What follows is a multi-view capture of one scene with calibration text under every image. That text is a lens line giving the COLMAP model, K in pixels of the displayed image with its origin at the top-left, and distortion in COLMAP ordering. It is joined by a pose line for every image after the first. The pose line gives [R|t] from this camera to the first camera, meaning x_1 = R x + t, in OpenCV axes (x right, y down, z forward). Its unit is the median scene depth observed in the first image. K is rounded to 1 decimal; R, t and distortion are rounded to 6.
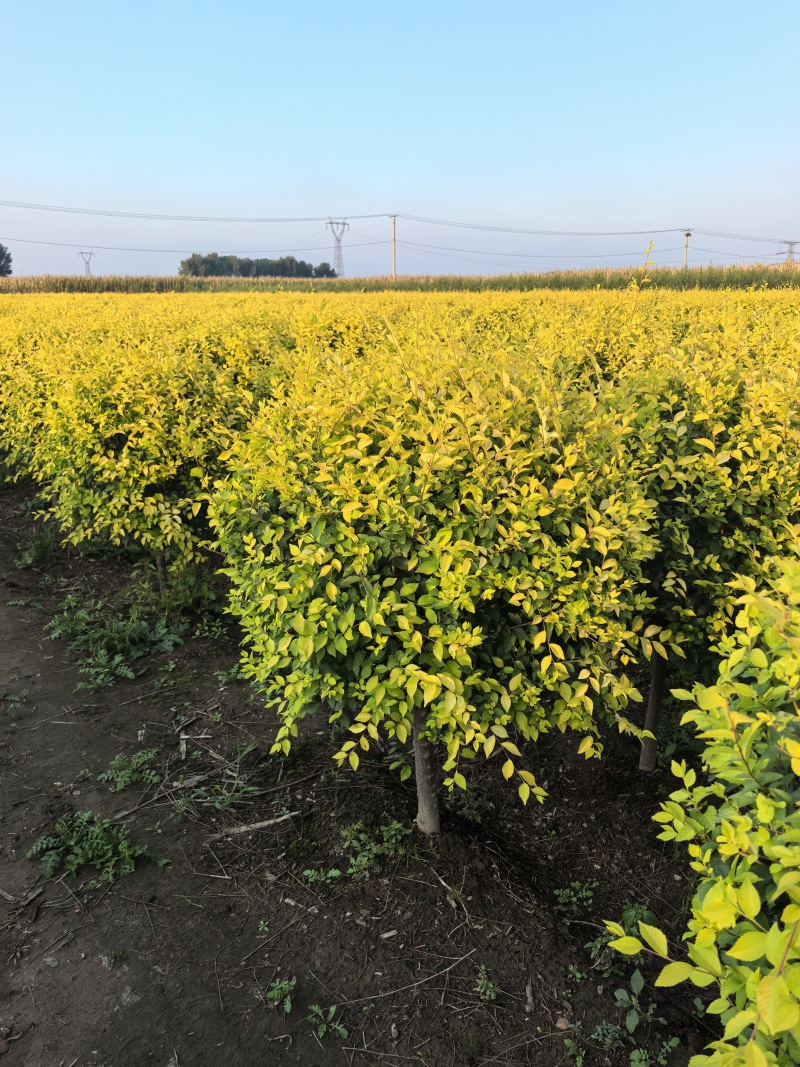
lens RADIAL K [[884.4, 0, 400.0], [0, 884.4, 533.5], [0, 0, 1]] dist [0.042699, -0.069917]
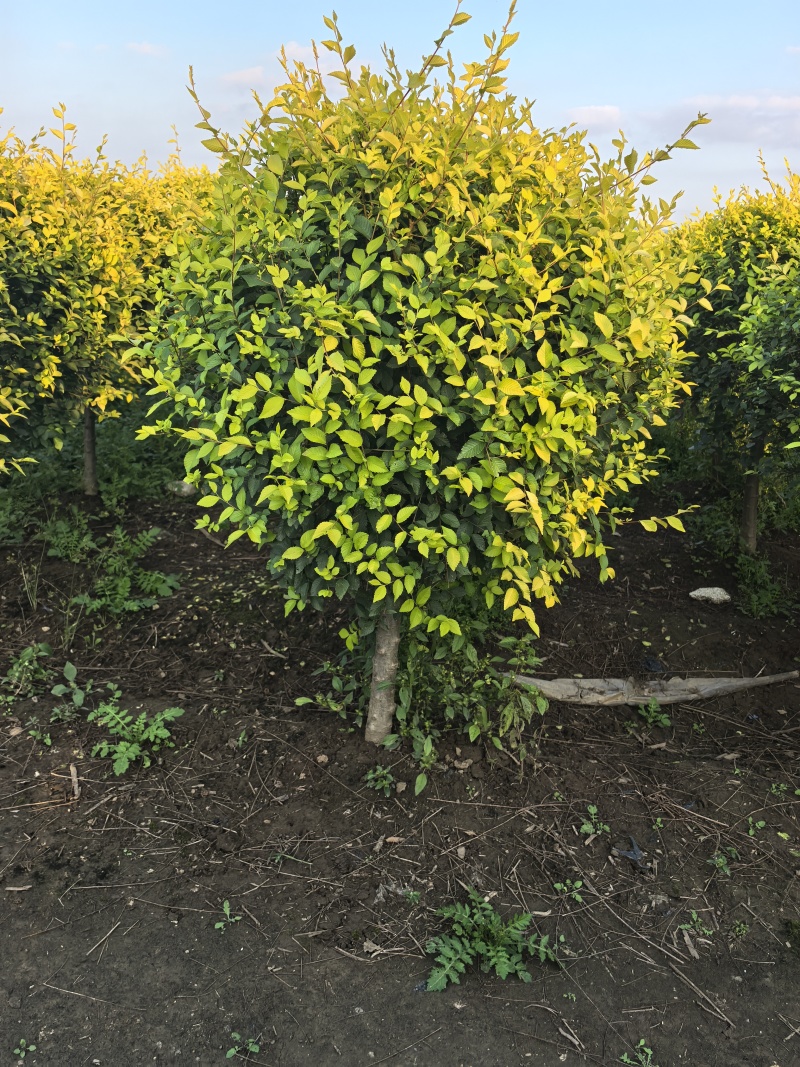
lens RADIAL K [[880.8, 0, 405.1], [0, 880.8, 518.3], [0, 0, 1]] dist [0.001870, -0.006349]
pose [[0.602132, -0.192038, 0.774957, -0.277802], [0.152450, 0.980437, 0.124505, 0.217205], [-0.783706, 0.043173, 0.619629, -0.029307]]
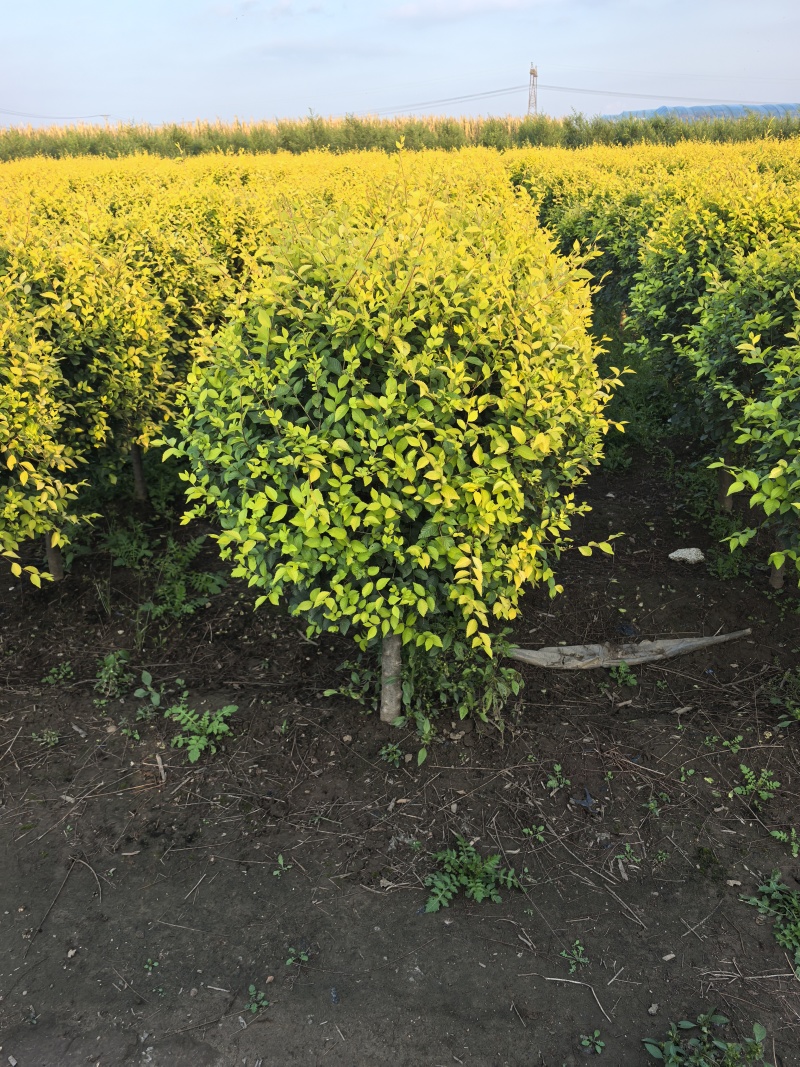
lens RADIAL K [[884.4, 0, 400.0], [0, 884.4, 533.5], [0, 0, 1]] dist [0.042699, -0.069917]
pose [[0.625509, -0.326058, 0.708820, -0.377059], [0.232782, 0.945104, 0.229327, 0.046506], [-0.744682, 0.021554, 0.667071, -0.236178]]
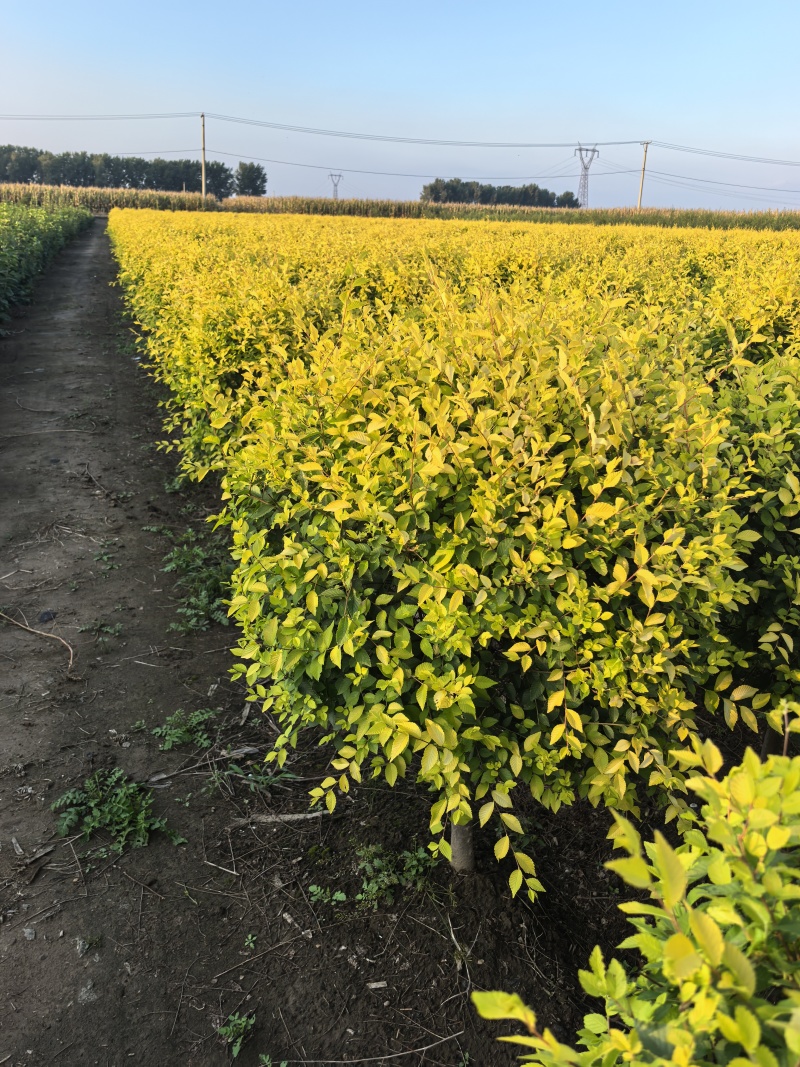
lens RADIAL K [[884.4, 0, 400.0], [0, 884.4, 533.5], [0, 0, 1]] dist [0.042699, -0.069917]
pose [[0.967375, 0.118708, -0.223815, 0.158844], [-0.102263, 0.991227, 0.083729, -0.067479], [0.231791, -0.058110, 0.971028, 0.189118]]
